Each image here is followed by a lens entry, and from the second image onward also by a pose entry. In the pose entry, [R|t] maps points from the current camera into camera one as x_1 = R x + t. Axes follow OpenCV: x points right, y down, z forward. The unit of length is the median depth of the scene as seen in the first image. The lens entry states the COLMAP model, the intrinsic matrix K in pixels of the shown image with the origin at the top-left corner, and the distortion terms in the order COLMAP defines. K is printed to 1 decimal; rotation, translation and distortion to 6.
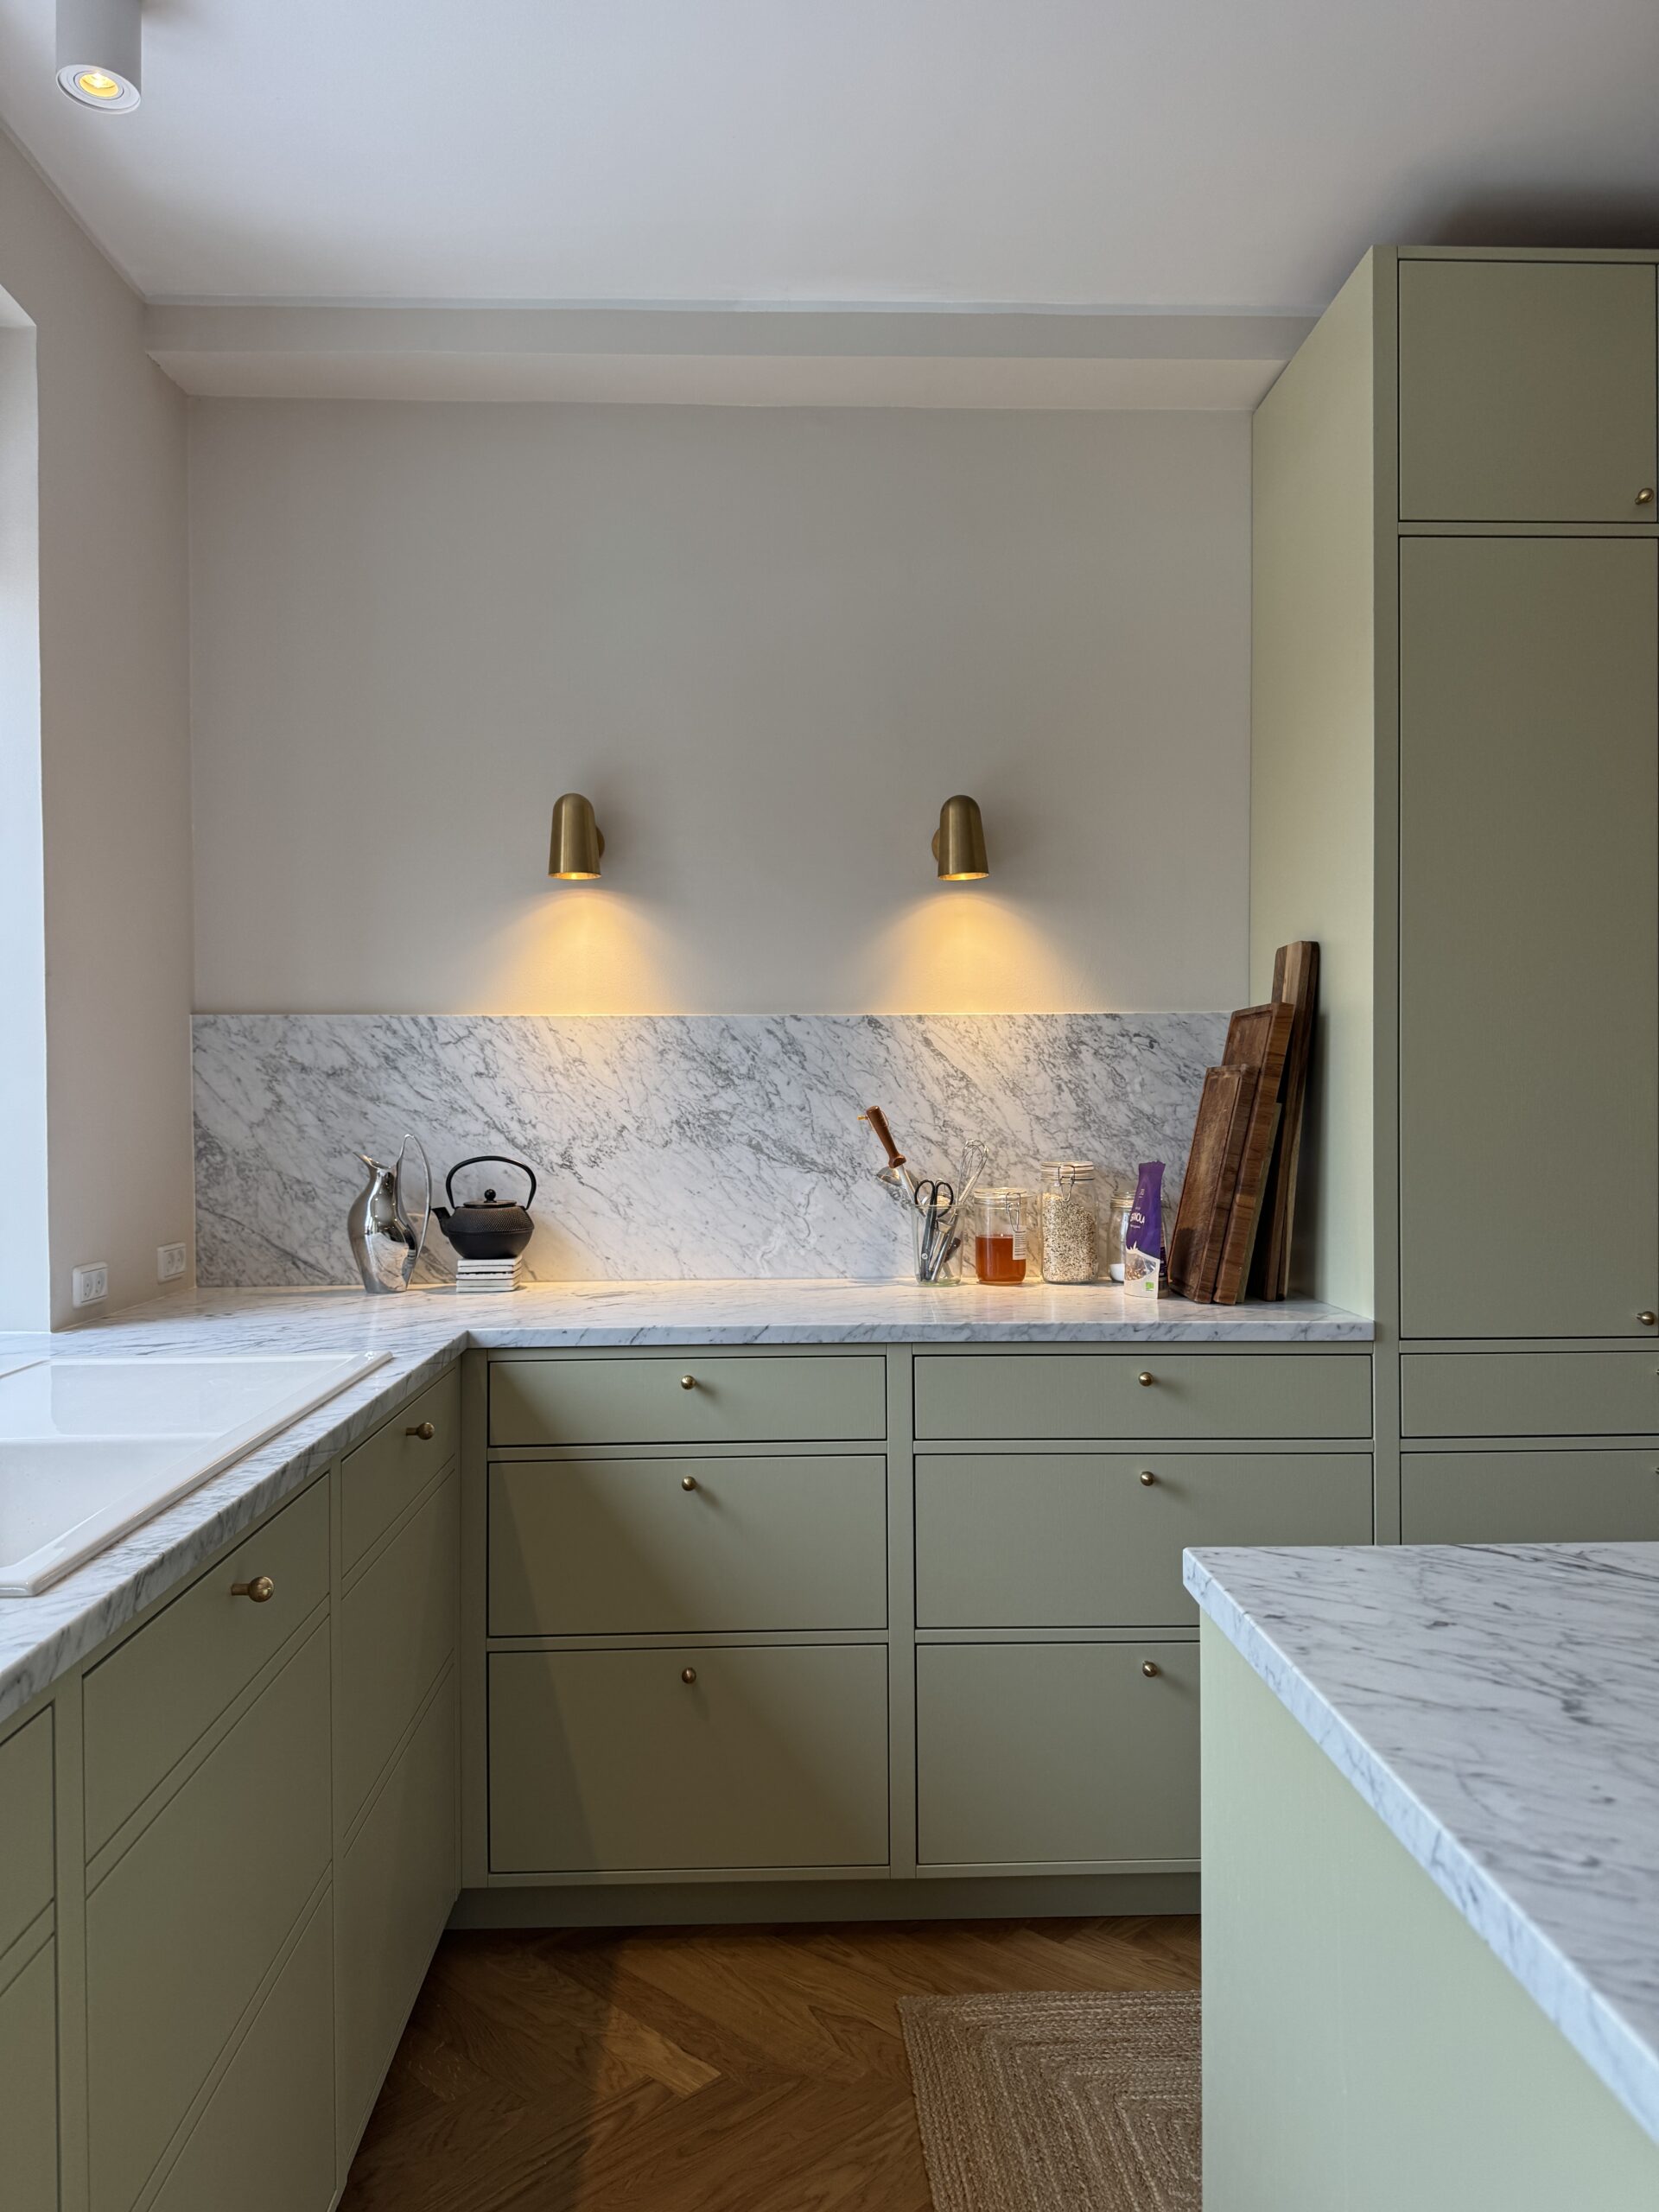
lens RADIAL K [[1519.4, 0, 827.2], [0, 1519.4, 1116.7], [0, 0, 1]] dist [0.157199, -0.214908]
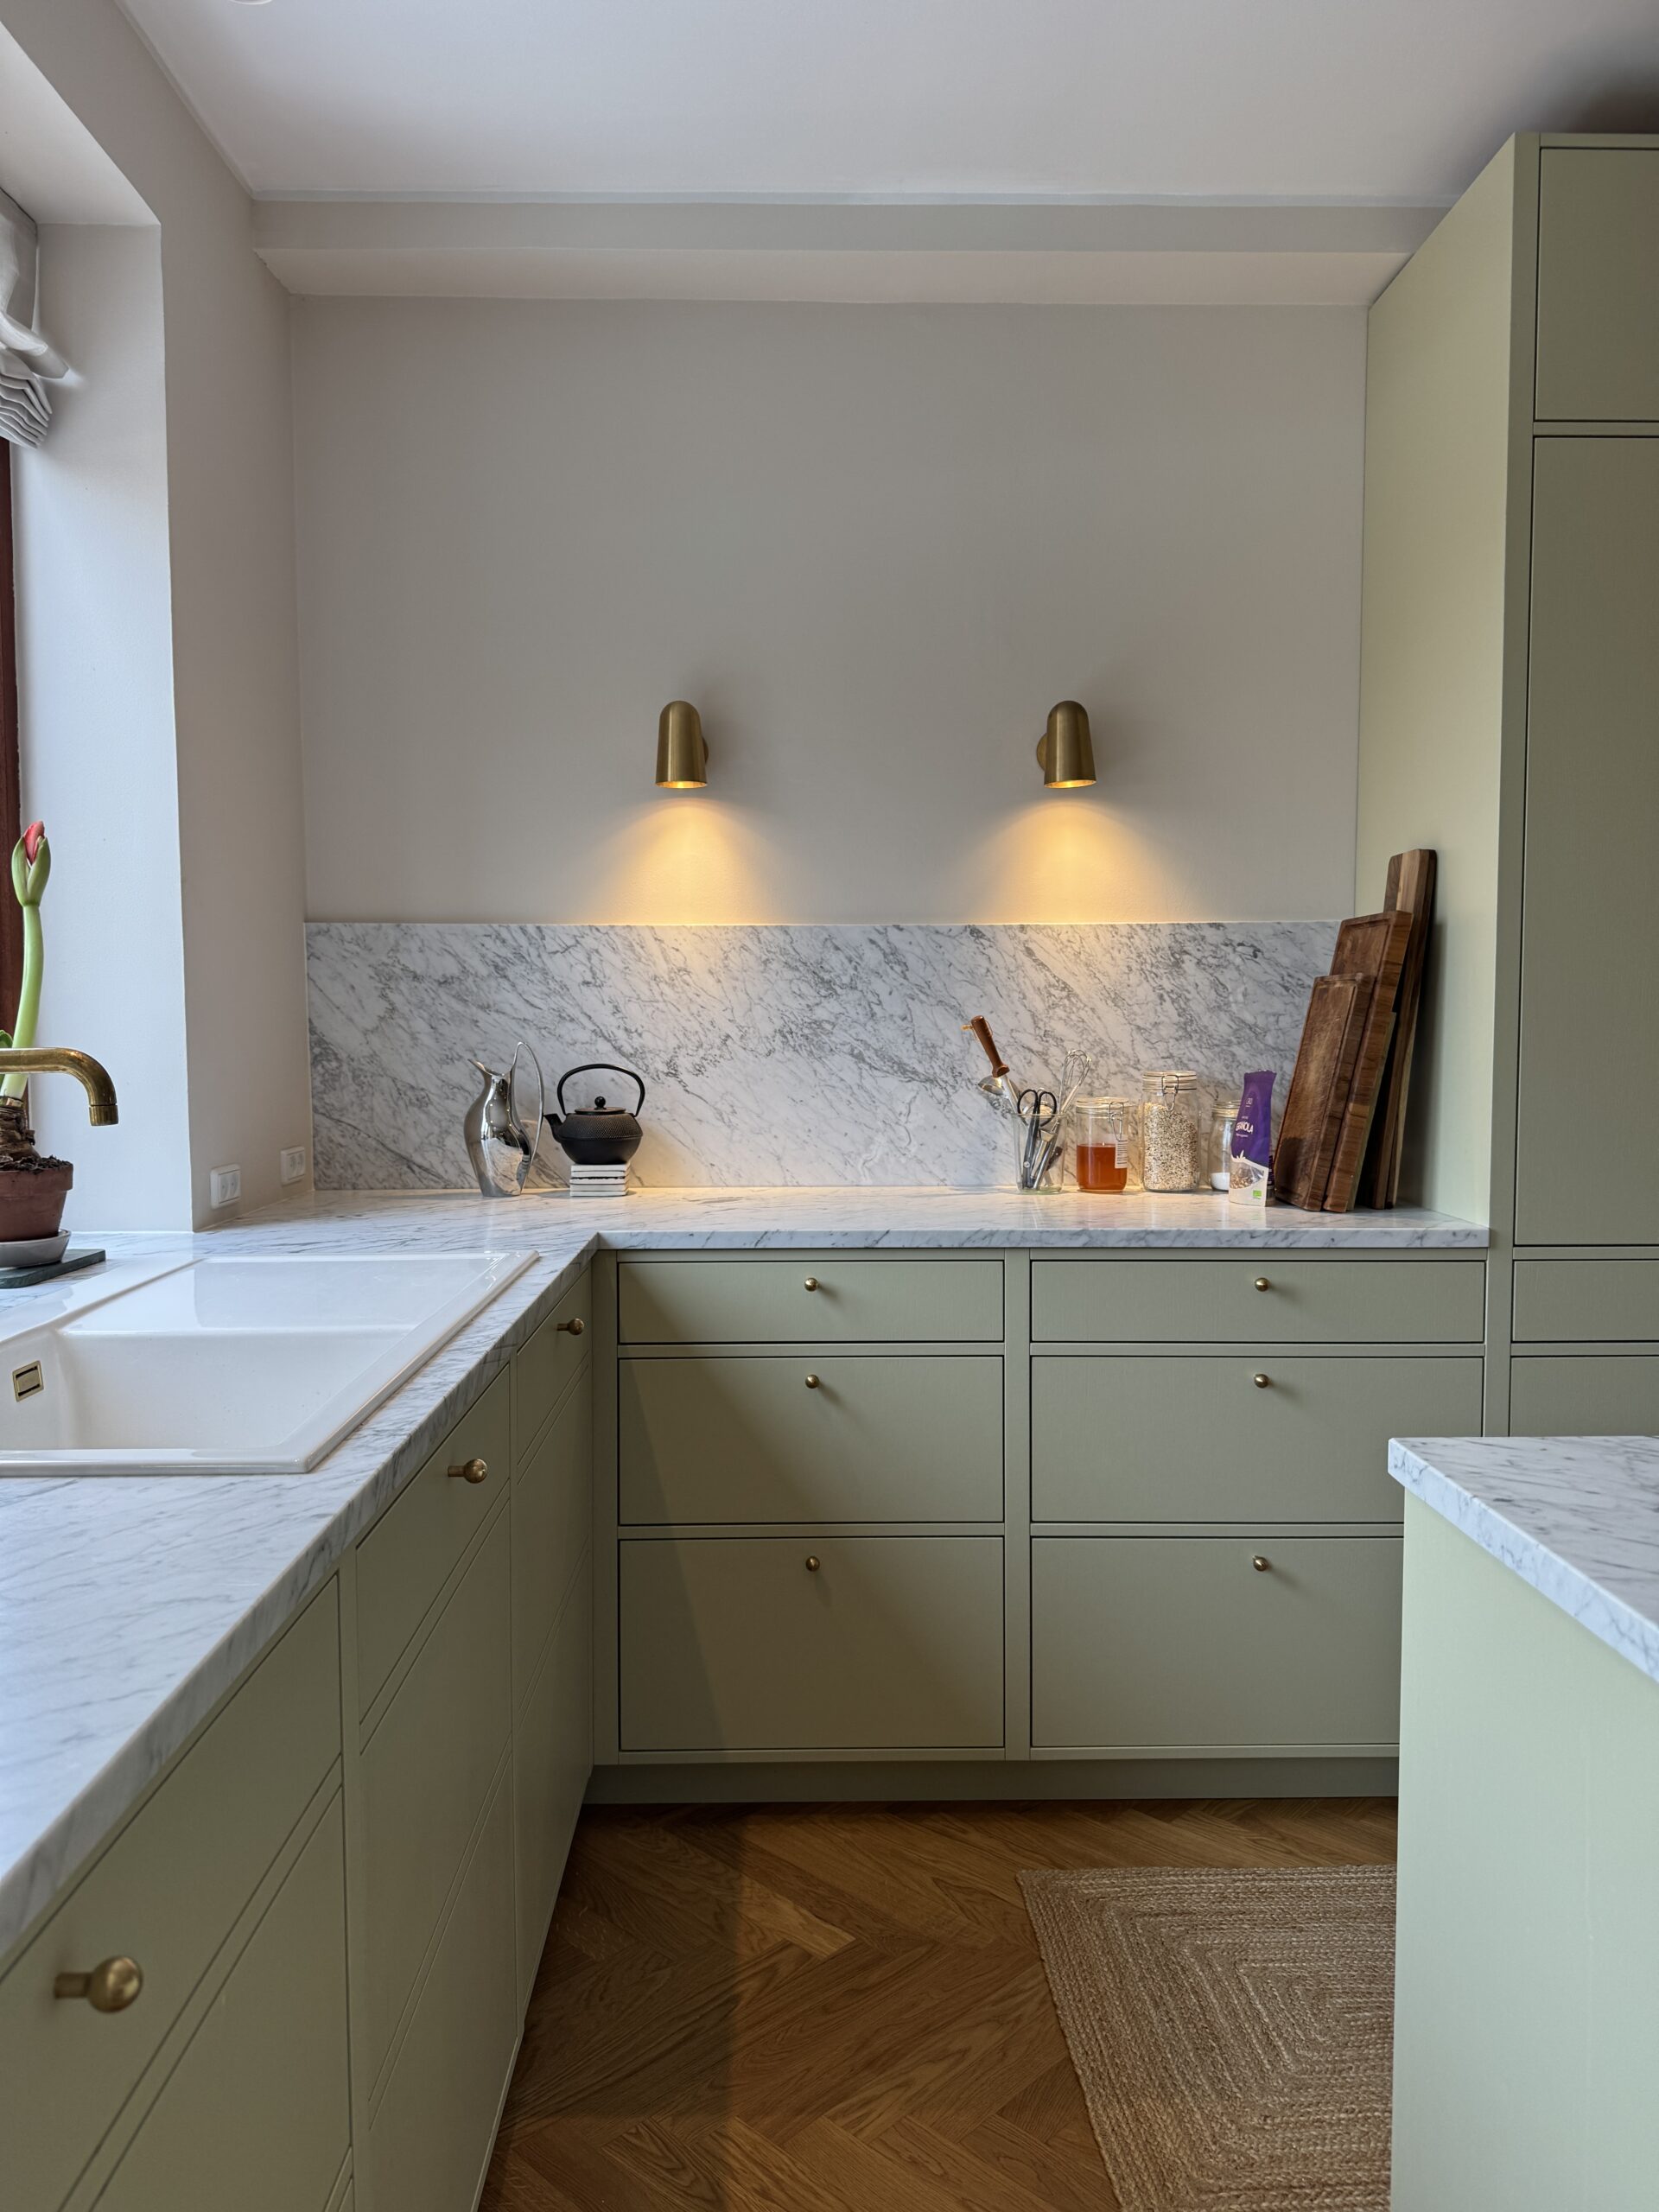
lens RADIAL K [[1523.2, 0, 826.6], [0, 1523.2, 1109.5], [0, 0, 1]] dist [0.160112, -0.220118]
pose [[0.999868, 0.003756, -0.015833, -0.051727], [-0.002921, 0.998619, 0.052453, 0.002111], [0.016008, -0.052399, 0.998498, -0.013975]]
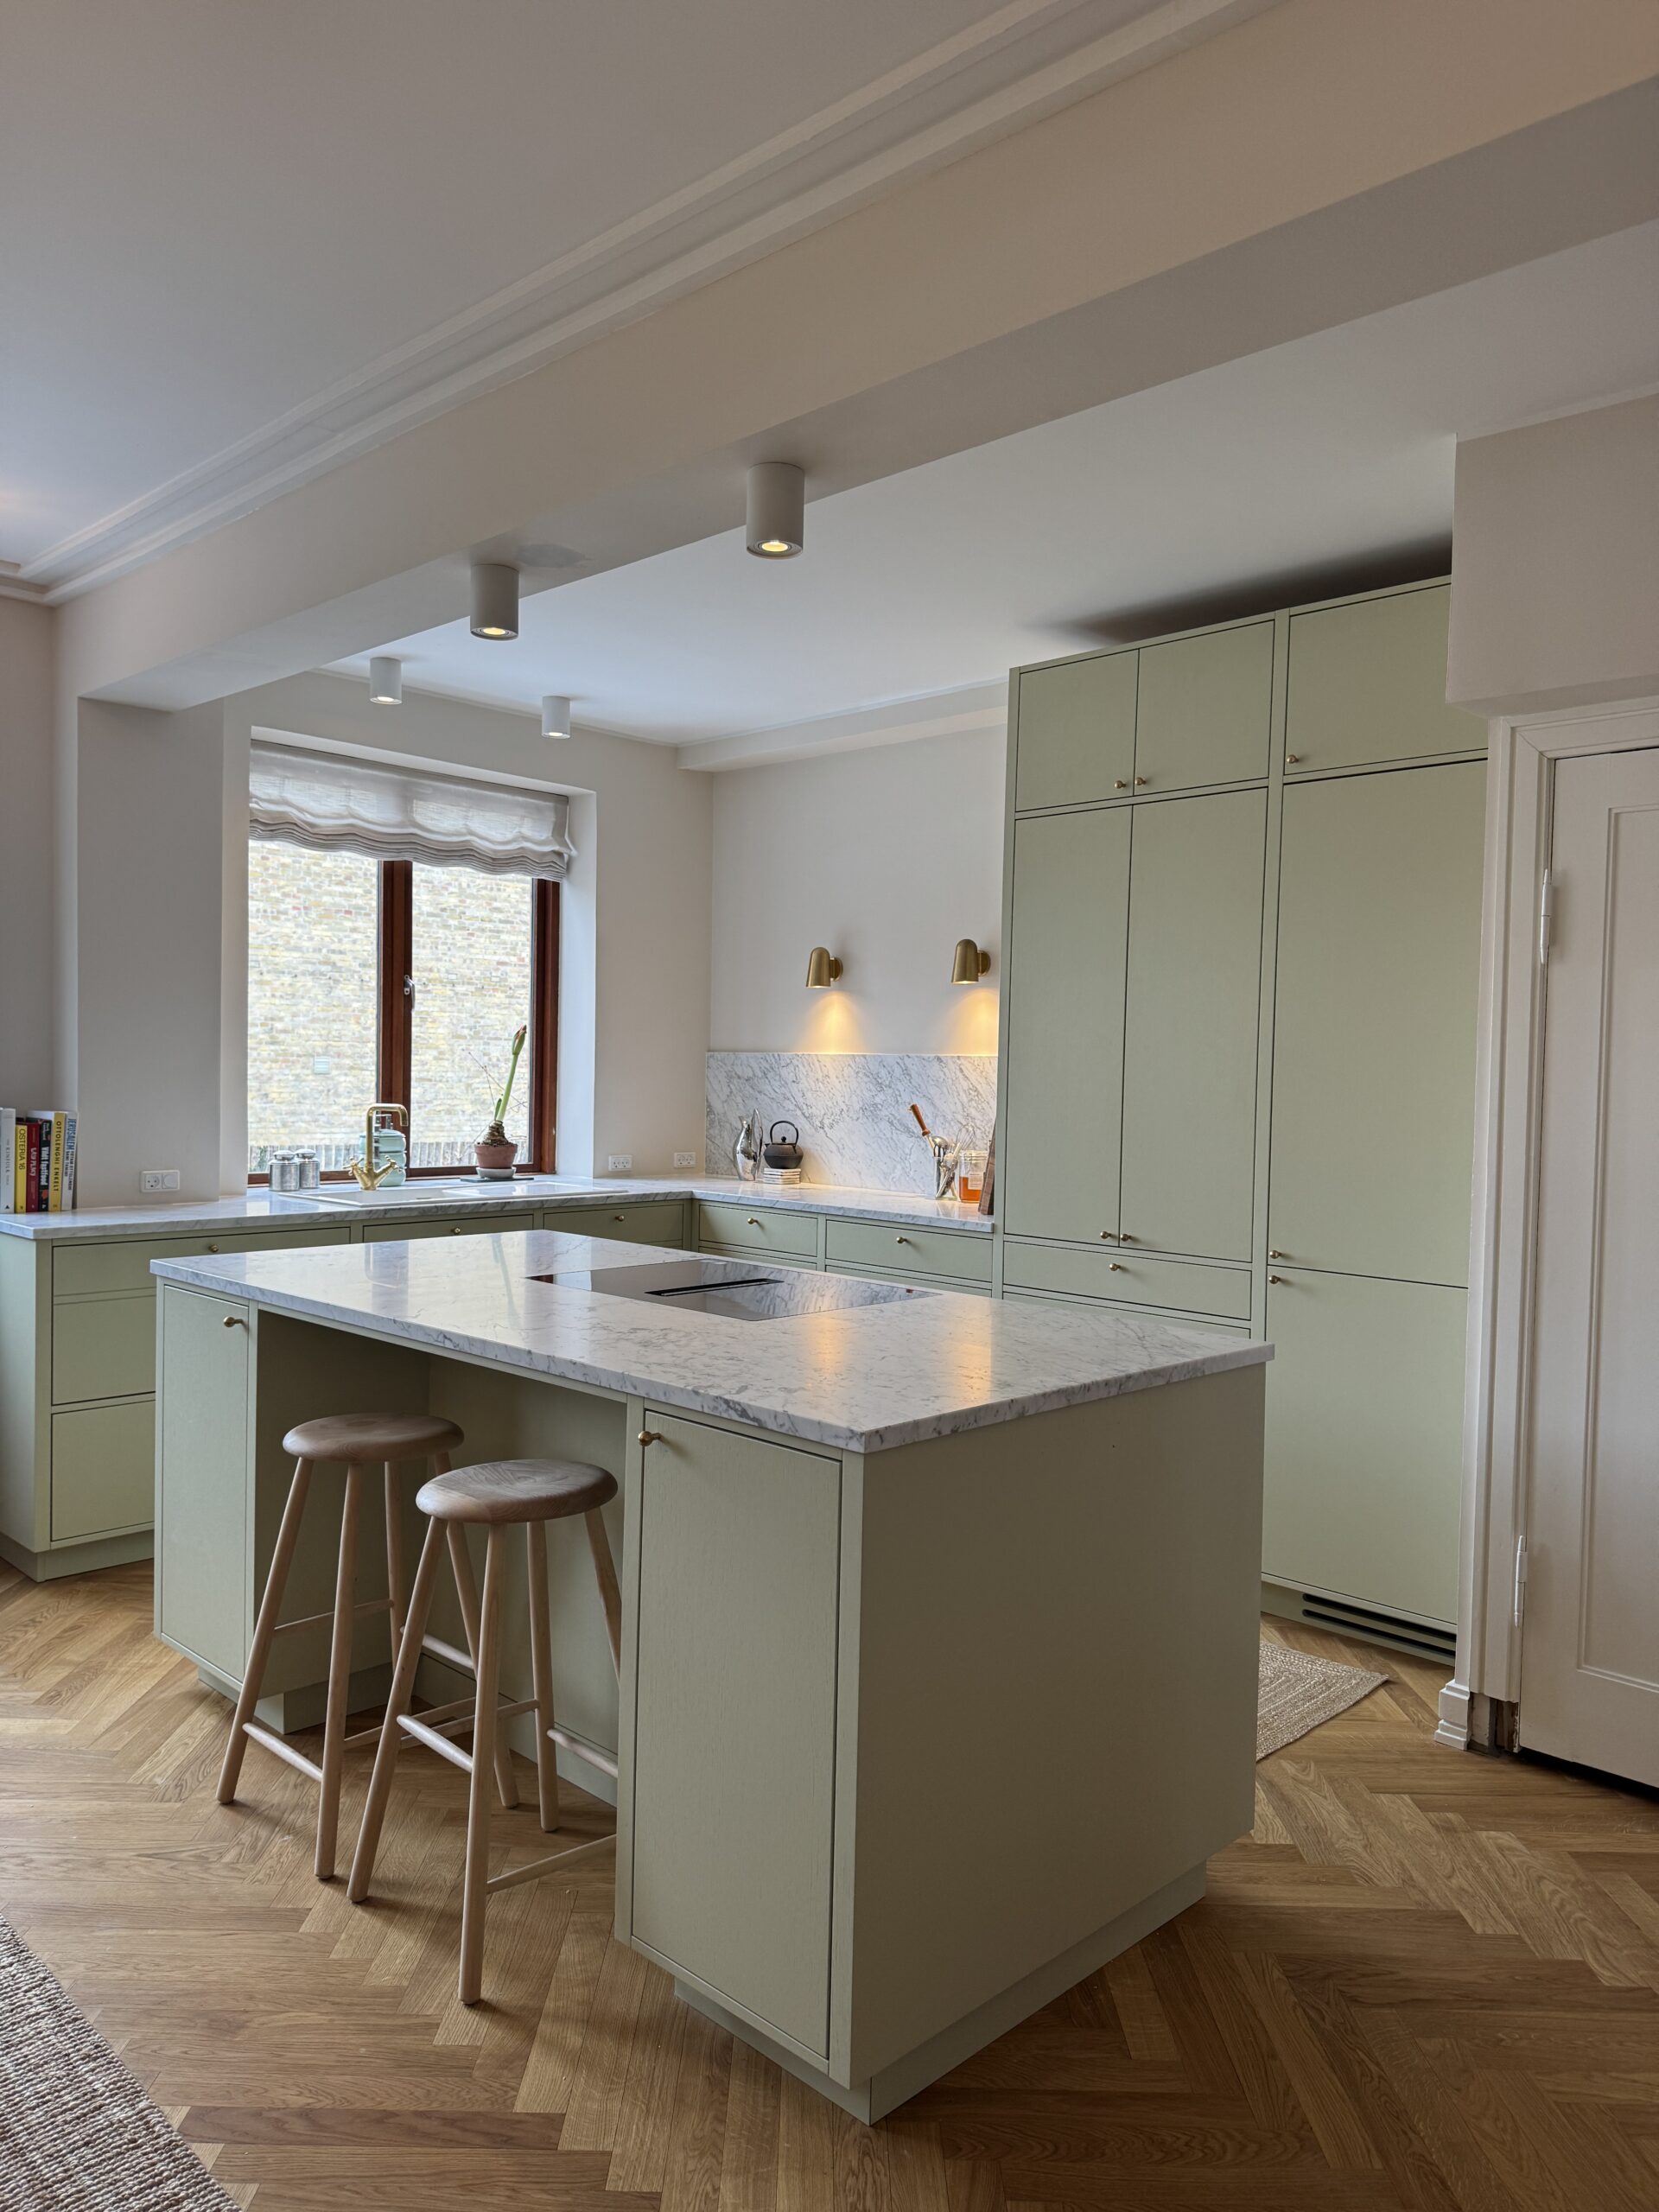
lens RADIAL K [[1543.8, 0, 829.5], [0, 1543.8, 1106.0], [0, 0, 1]] dist [0.167562, -0.351362]
pose [[0.692278, 0.038462, -0.720606, 1.318459], [-0.029157, 0.999254, 0.025324, -0.049060], [0.721042, 0.003479, 0.692883, -0.418956]]
